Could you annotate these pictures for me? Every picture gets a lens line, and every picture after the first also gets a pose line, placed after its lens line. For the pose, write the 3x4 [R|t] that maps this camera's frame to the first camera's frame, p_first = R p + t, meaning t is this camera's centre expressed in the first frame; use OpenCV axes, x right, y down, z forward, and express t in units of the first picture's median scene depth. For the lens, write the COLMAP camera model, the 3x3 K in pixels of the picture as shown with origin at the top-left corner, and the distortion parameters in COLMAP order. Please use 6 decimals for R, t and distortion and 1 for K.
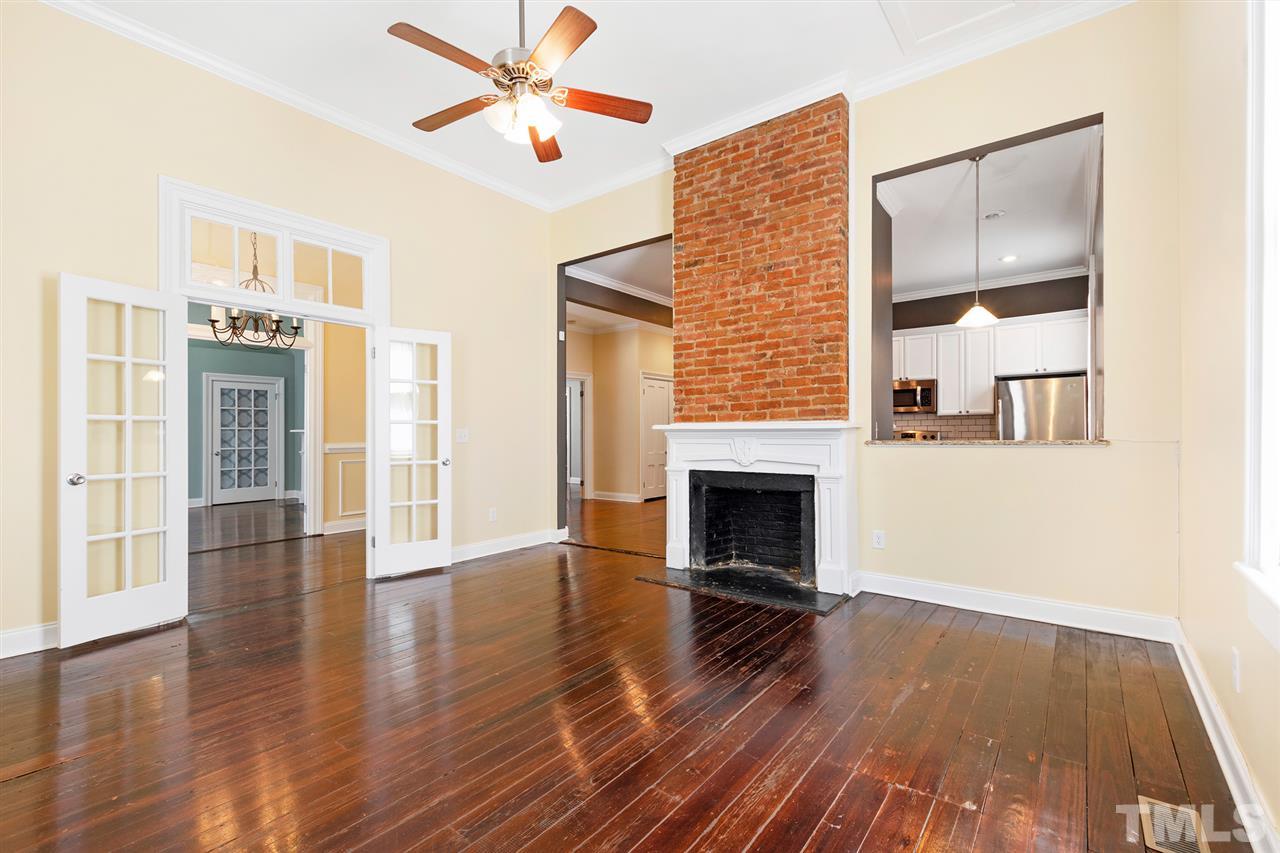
lens RADIAL K [[557.5, 0, 634.2], [0, 557.5, 431.2], [0, 0, 1]] dist [0.000712, 0.000132]
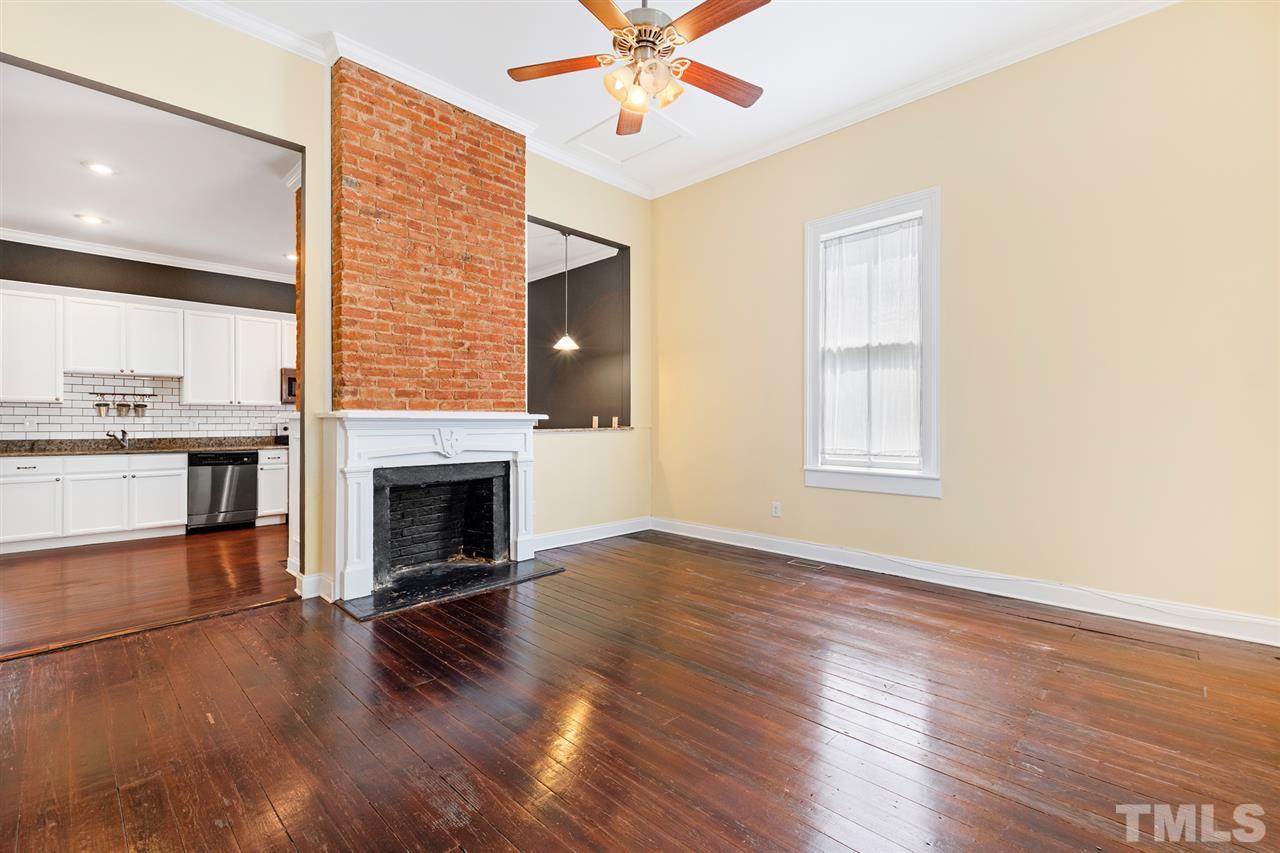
lens RADIAL K [[562.1, 0, 641.5], [0, 562.1, 424.8], [0, 0, 1]] dist [0.000819, -0.000355]
pose [[0.097691, 0.000521, 0.995217, -0.716625], [-0.001513, 0.999999, -0.000375, 0.005956], [-0.995216, -0.001469, 0.097691, 0.575105]]
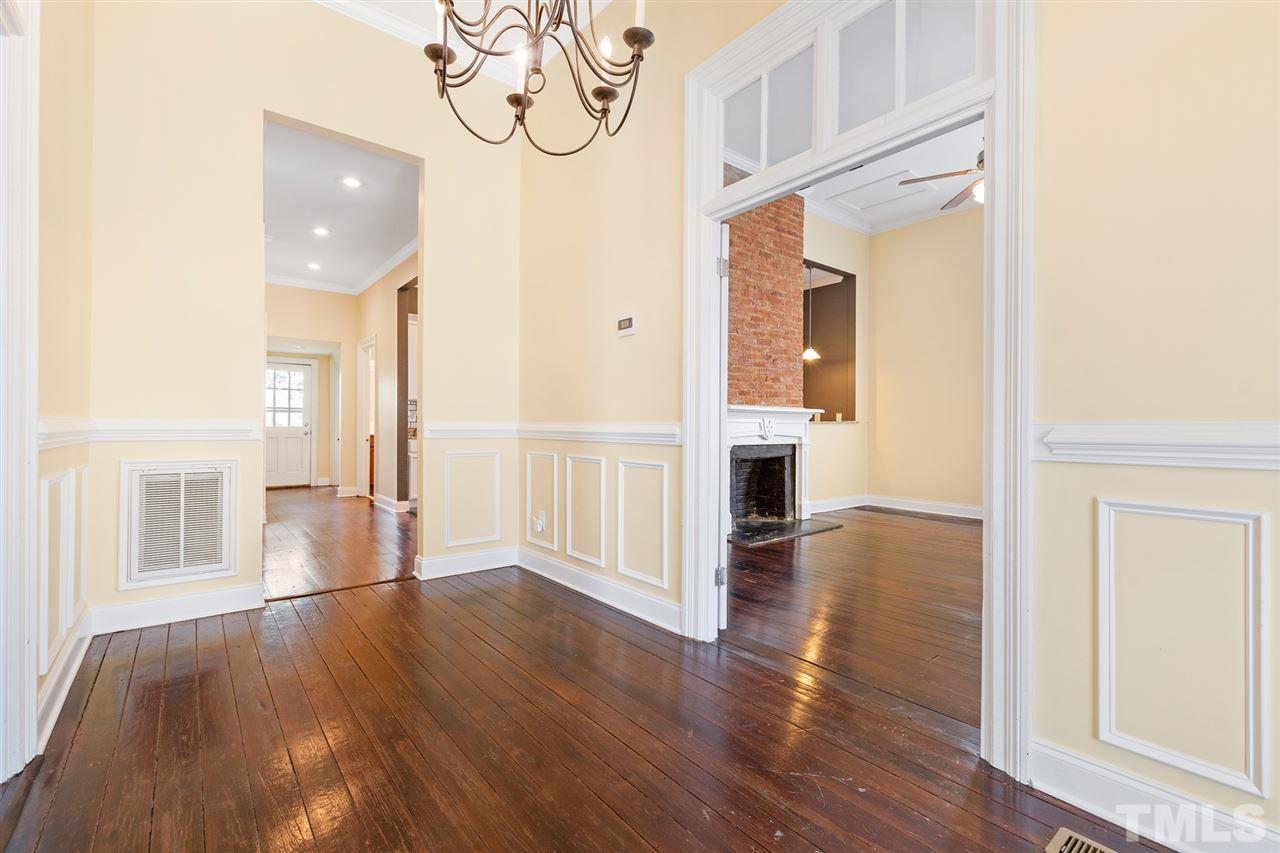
lens RADIAL K [[557.5, 0, 634.2], [0, 557.5, 431.2], [0, 0, 1]] dist [0.000712, 0.000132]
pose [[0.220762, -0.000915, 0.975327, -1.131367], [-0.006421, 0.999977, 0.002391, 0.040607], [-0.975307, -0.006790, 0.220751, 1.005758]]
